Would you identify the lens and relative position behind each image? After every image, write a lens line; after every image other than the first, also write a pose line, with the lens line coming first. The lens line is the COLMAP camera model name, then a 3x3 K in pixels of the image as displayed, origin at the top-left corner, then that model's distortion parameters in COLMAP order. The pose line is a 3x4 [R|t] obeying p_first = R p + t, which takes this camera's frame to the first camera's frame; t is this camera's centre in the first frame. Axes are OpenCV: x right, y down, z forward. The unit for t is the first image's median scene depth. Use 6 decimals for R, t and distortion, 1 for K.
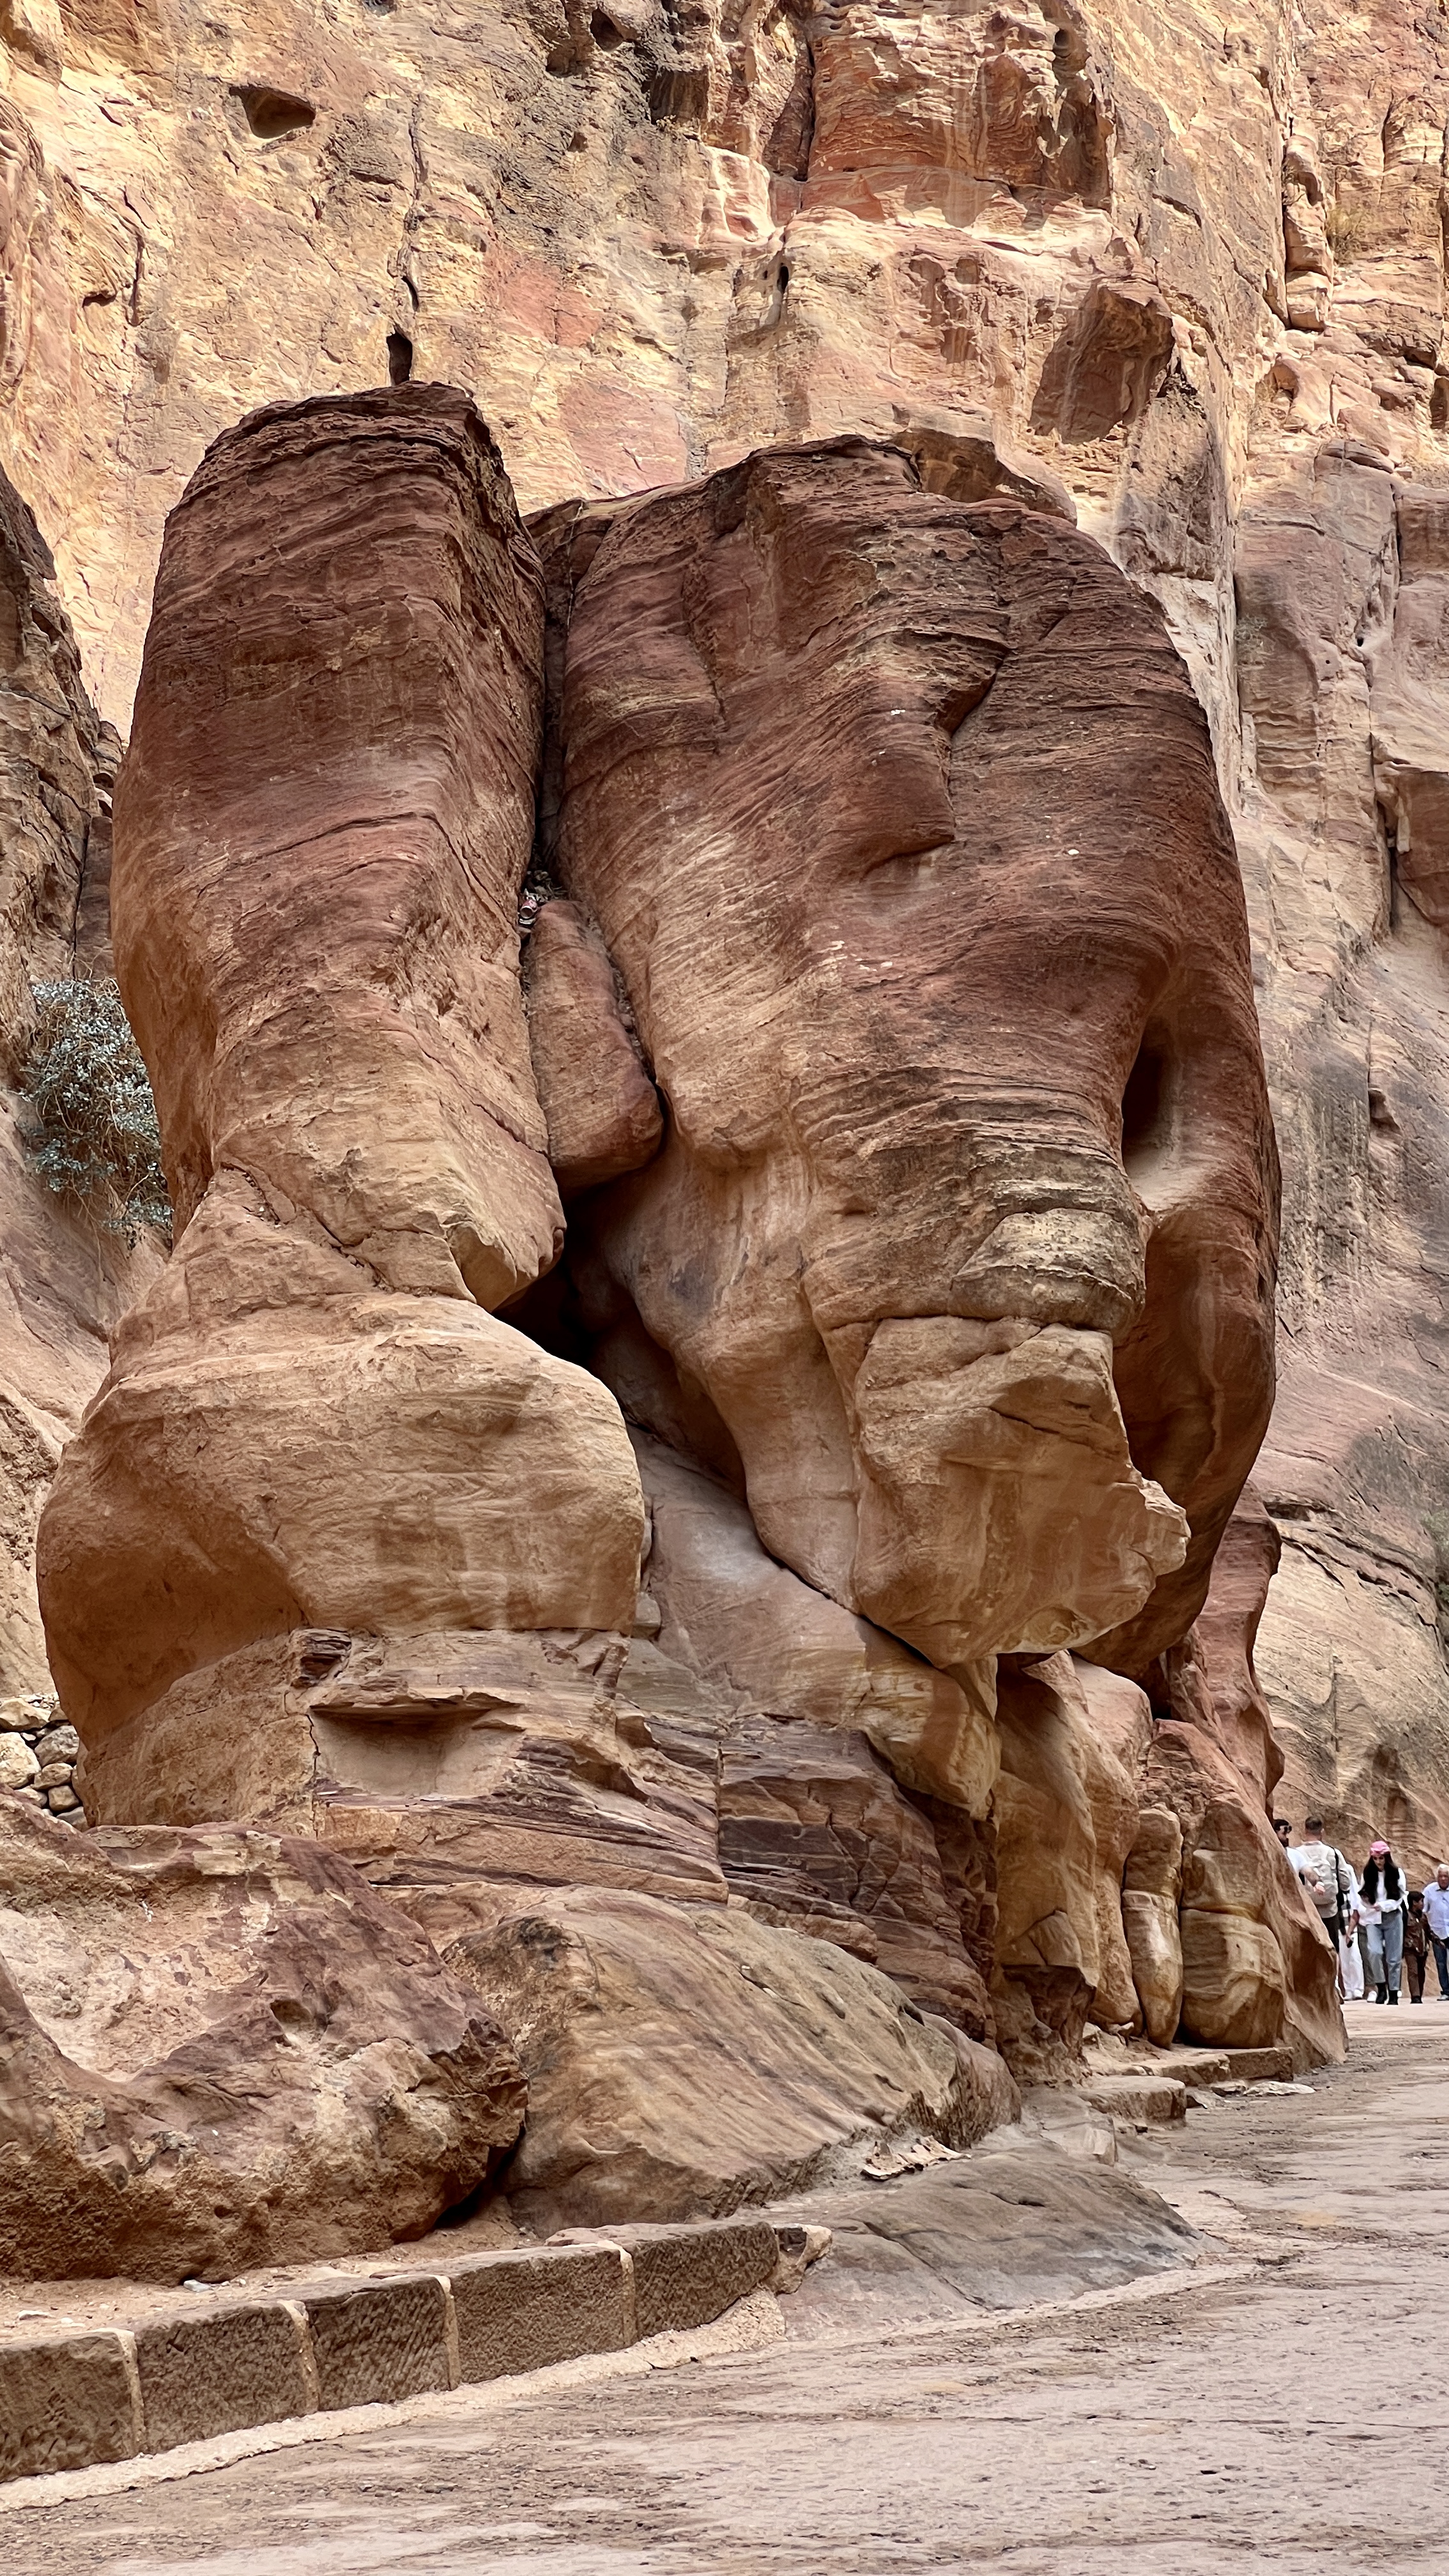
lens RADIAL K [[5675.8, 0, 724.5], [0, 5675.8, 1288.0], [0, 0, 1]] dist [-0.228826, 5.097534]
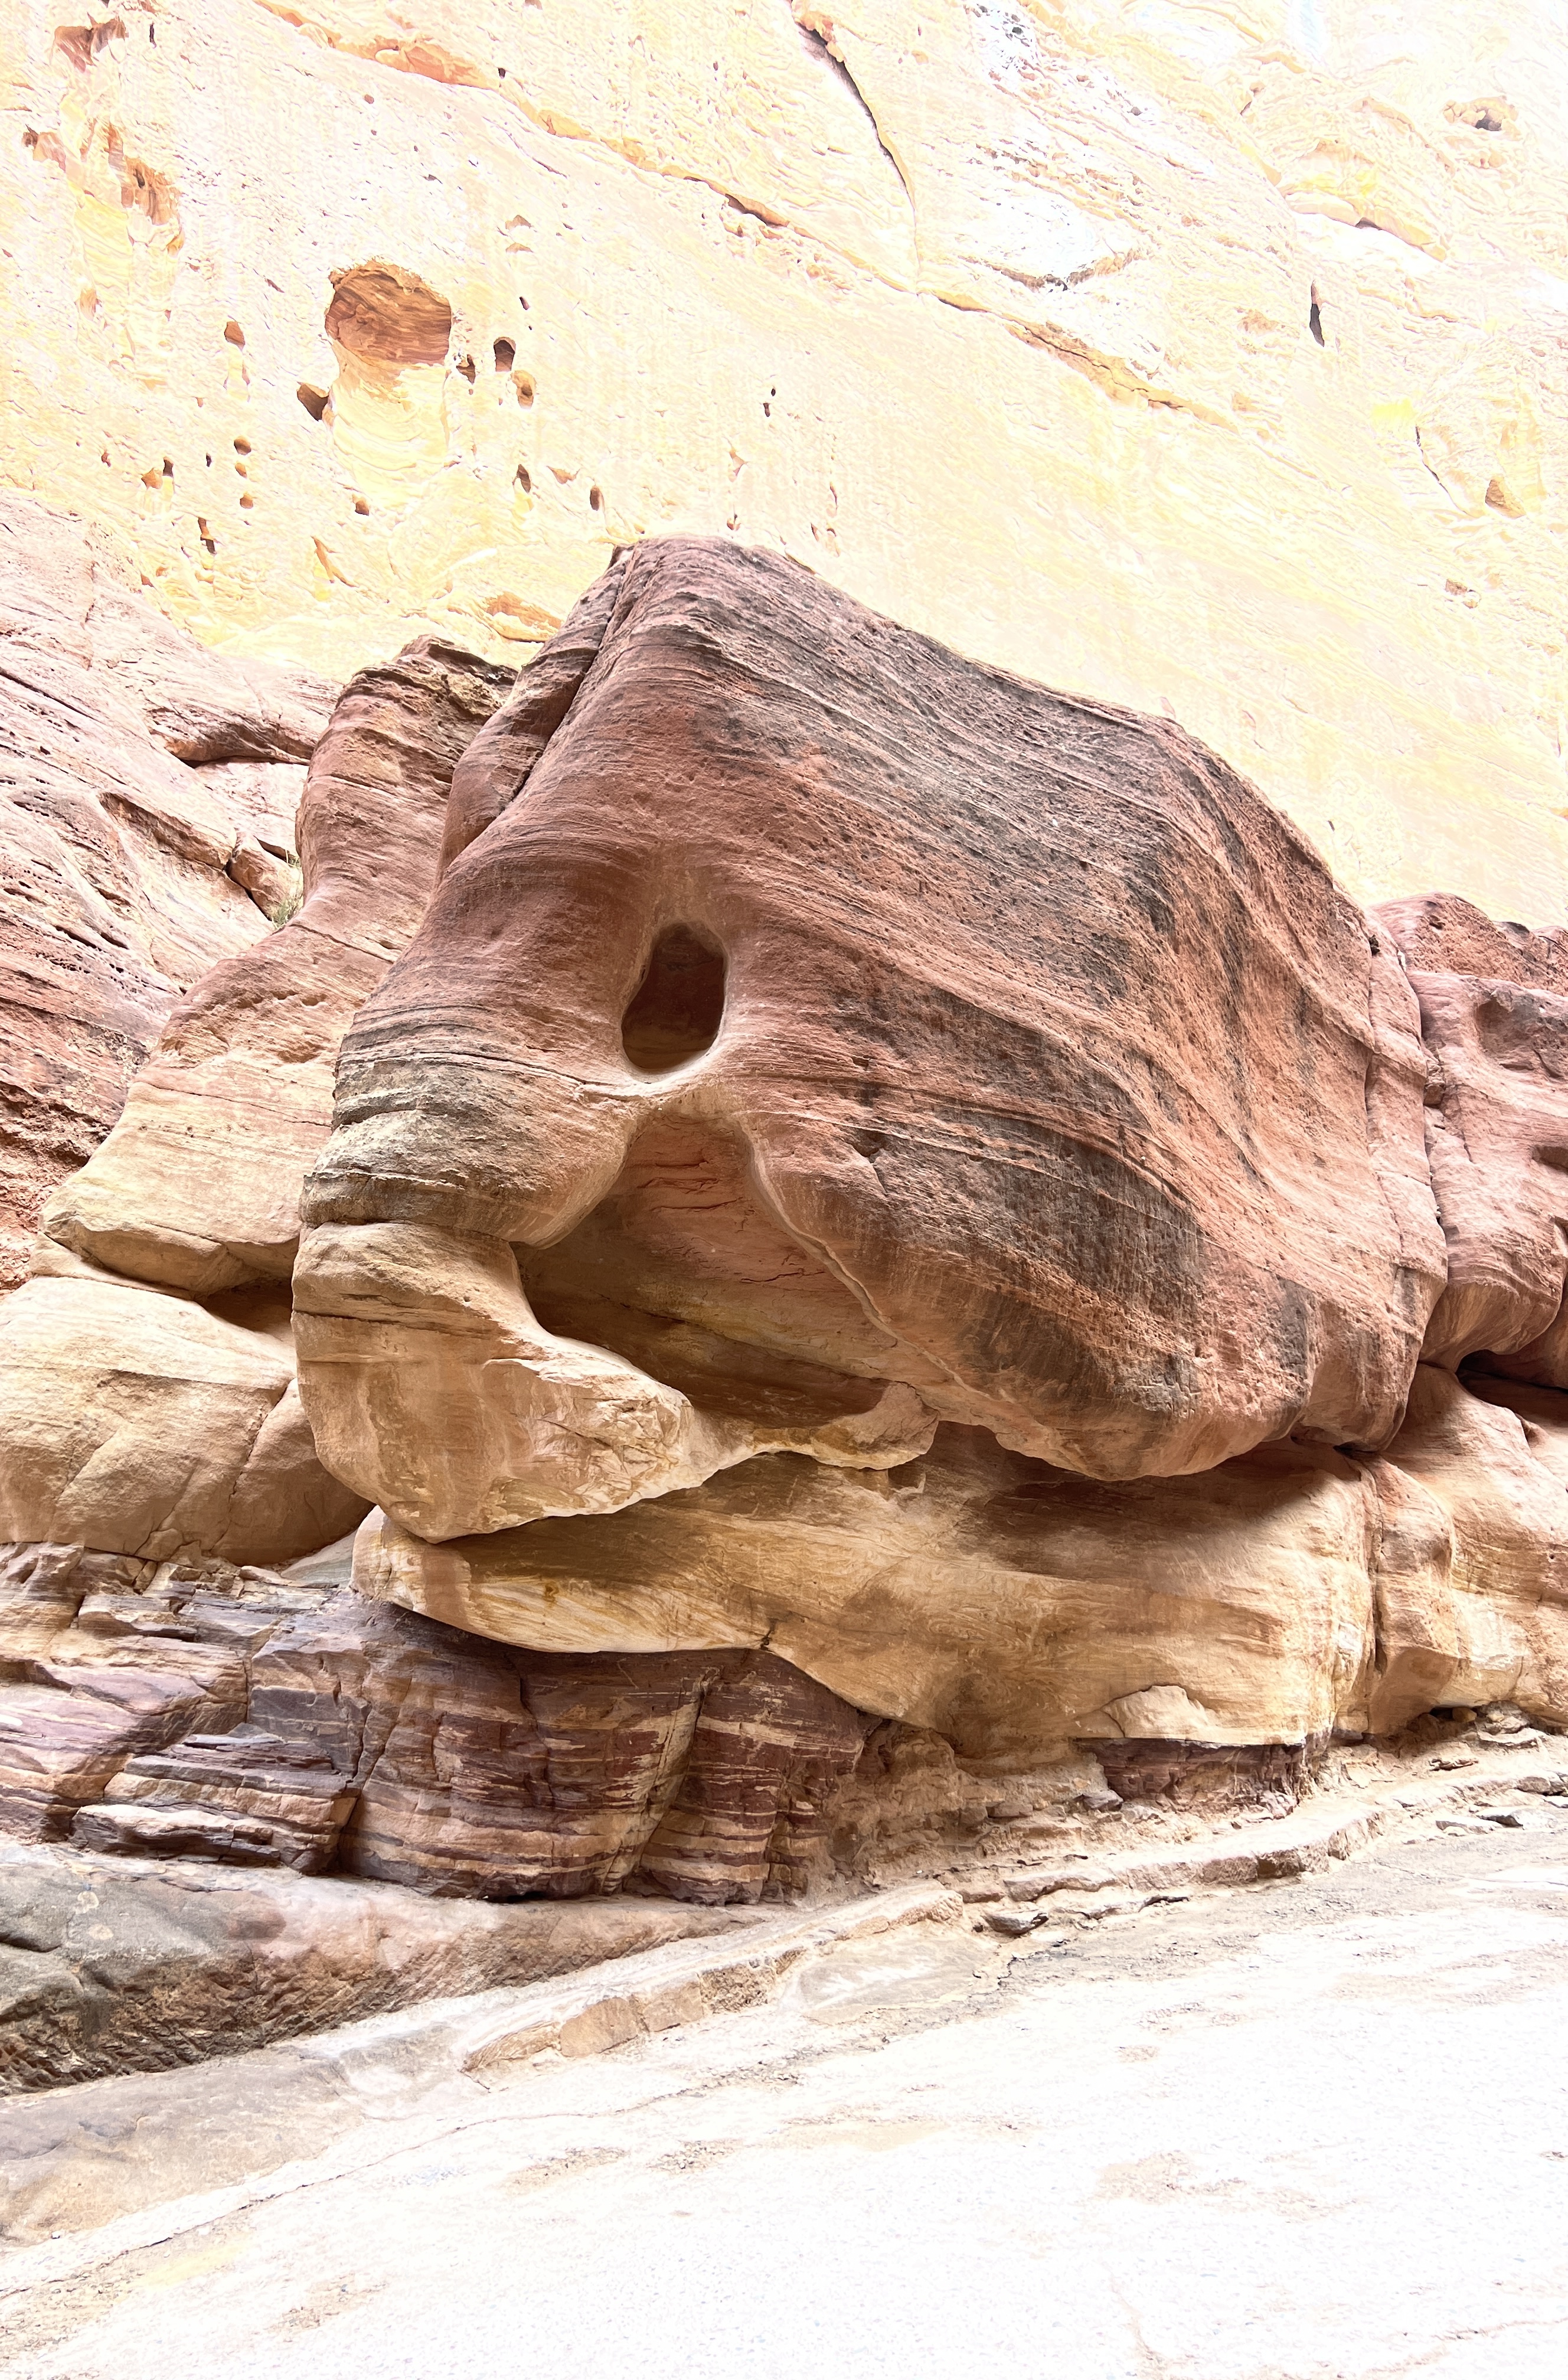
lens RADIAL K [[1758.9, 0, 697.9], [0, 1758.9, 1208.6], [0, 0, 1]] dist [0.117970, -0.226720]
pose [[0.659854, -0.160411, -0.734072, 0.284268], [0.126840, 0.986706, -0.101601, 0.037596], [0.740611, -0.026068, 0.671428, 0.684969]]
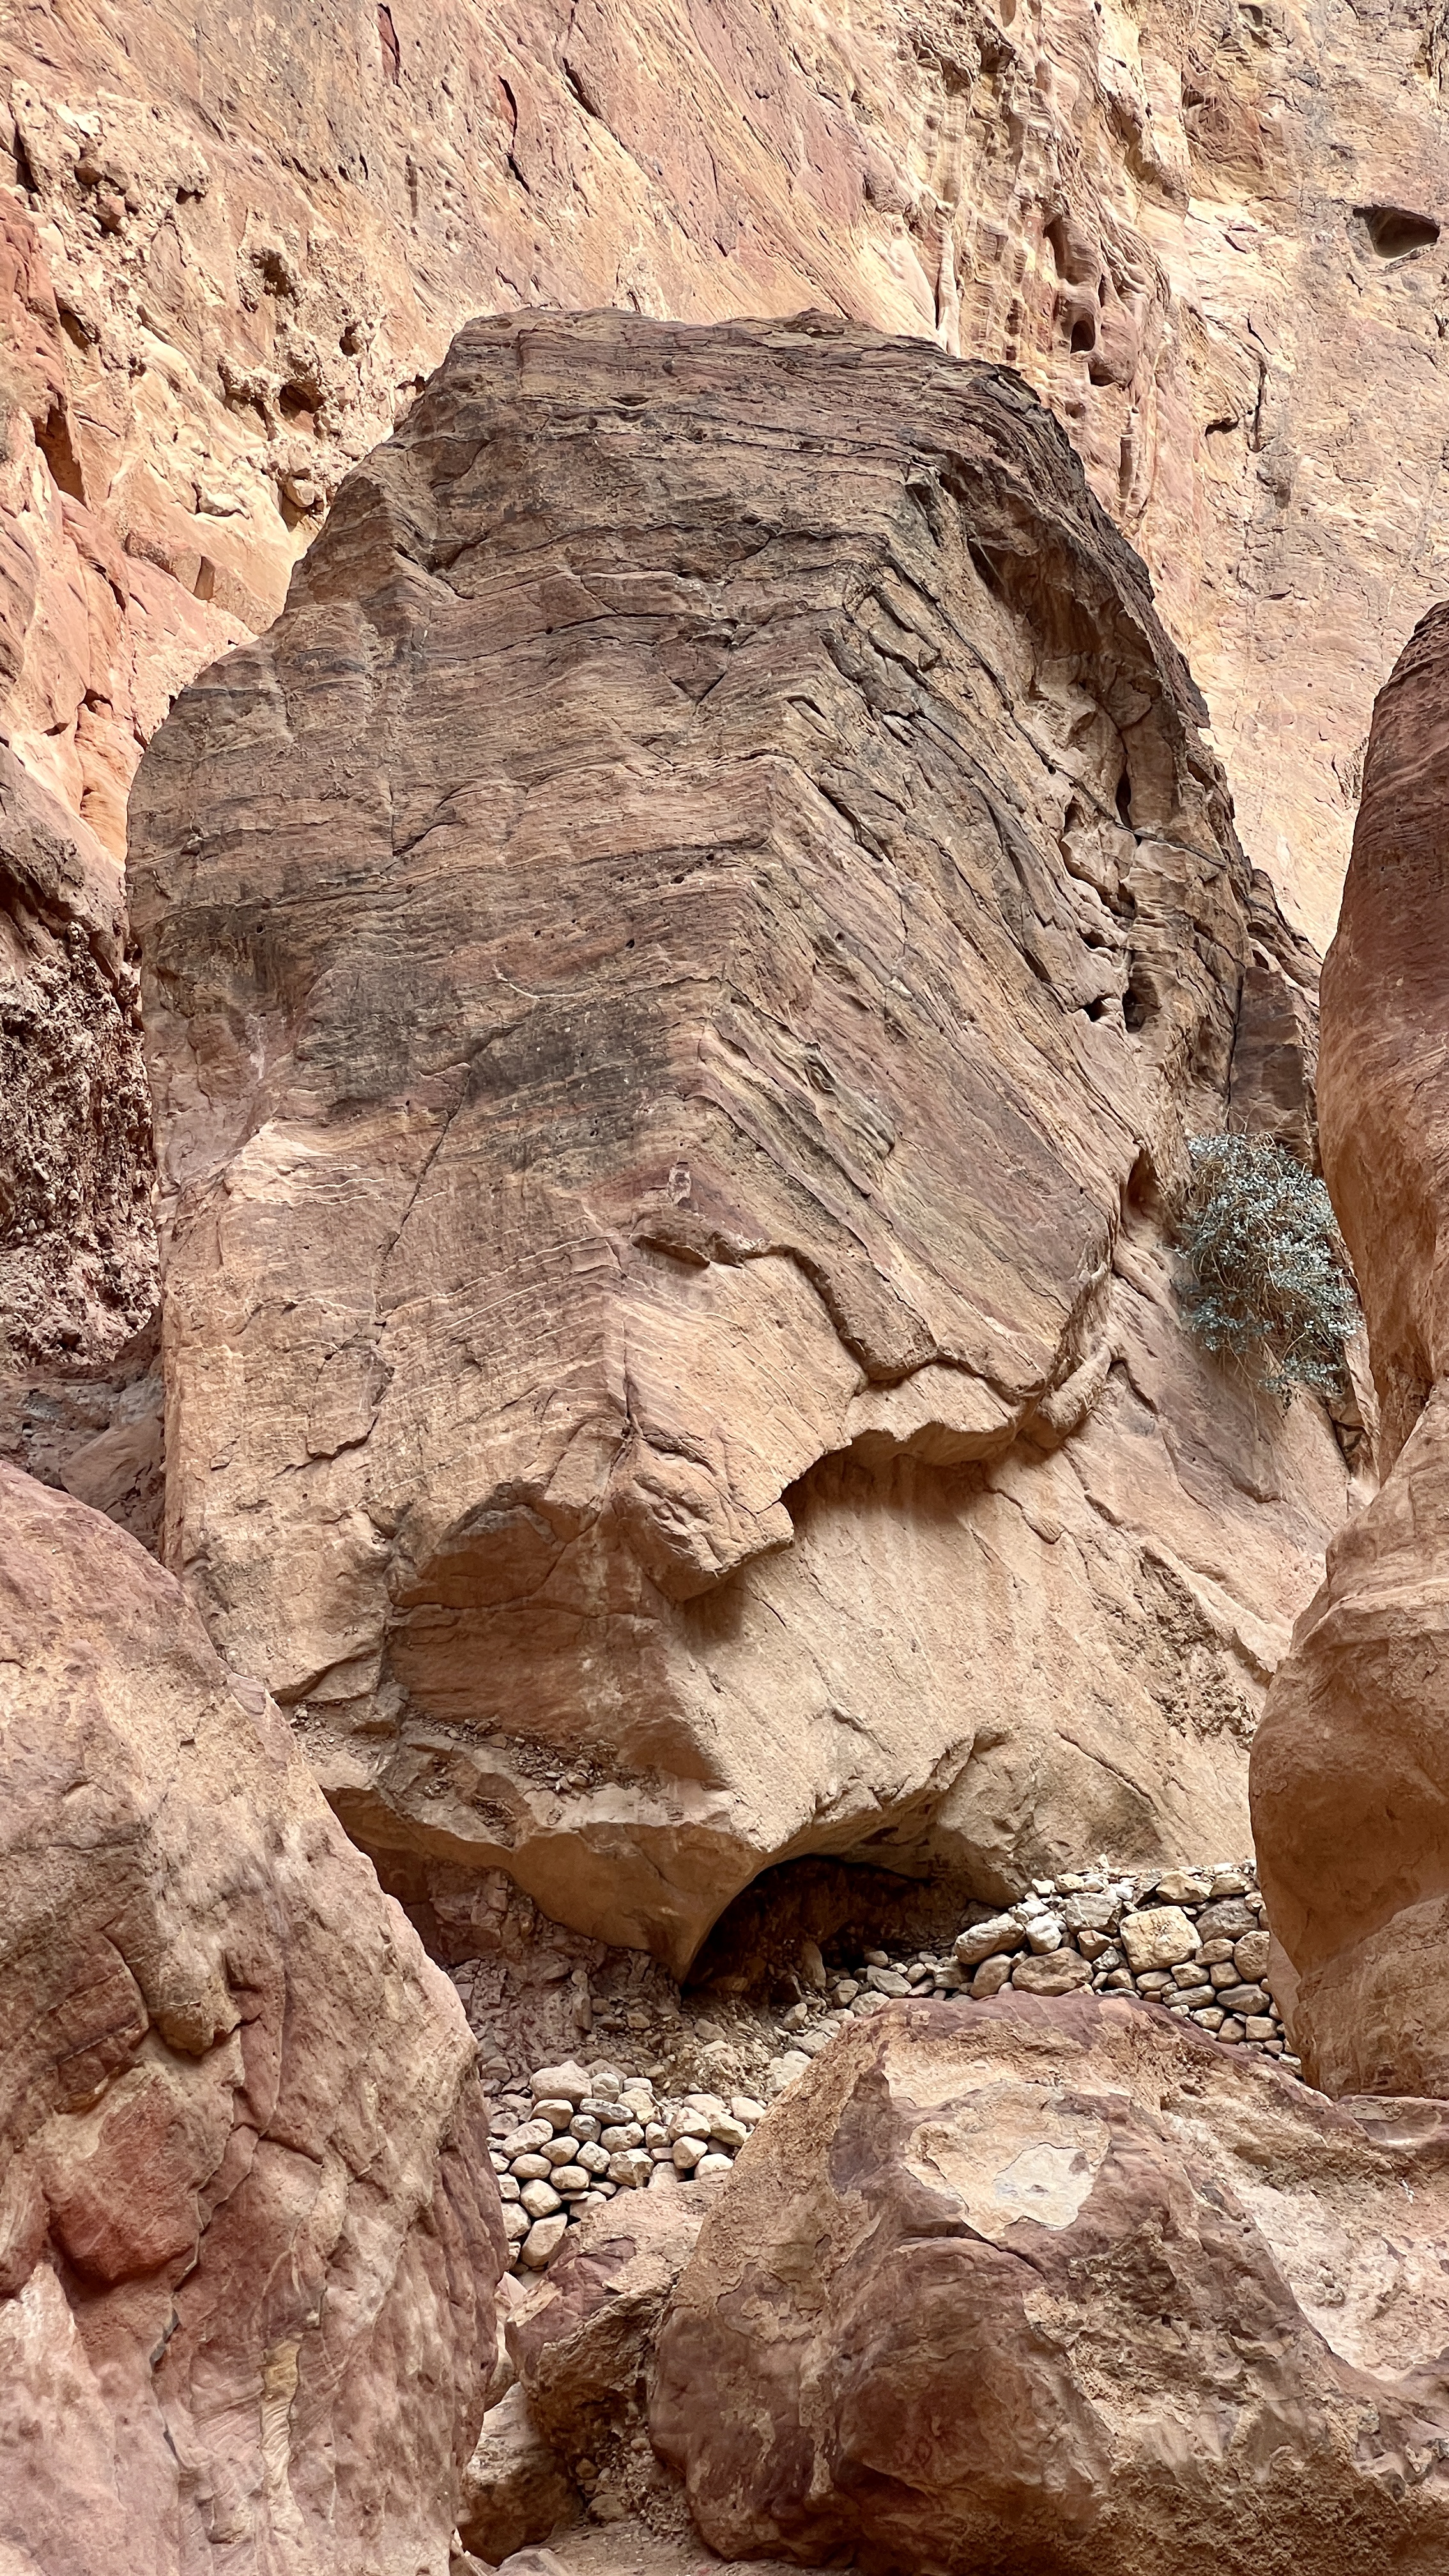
lens RADIAL K [[5676.3, 0, 725.7], [0, 5676.3, 1419.6], [0, 0, 1]] dist [-0.327277, 4.835682]
pose [[0.981489, 0.007313, -0.191377, -0.012878], [-0.006595, 0.999969, 0.004390, -0.009089], [0.191403, -0.003046, 0.981507, 0.016172]]
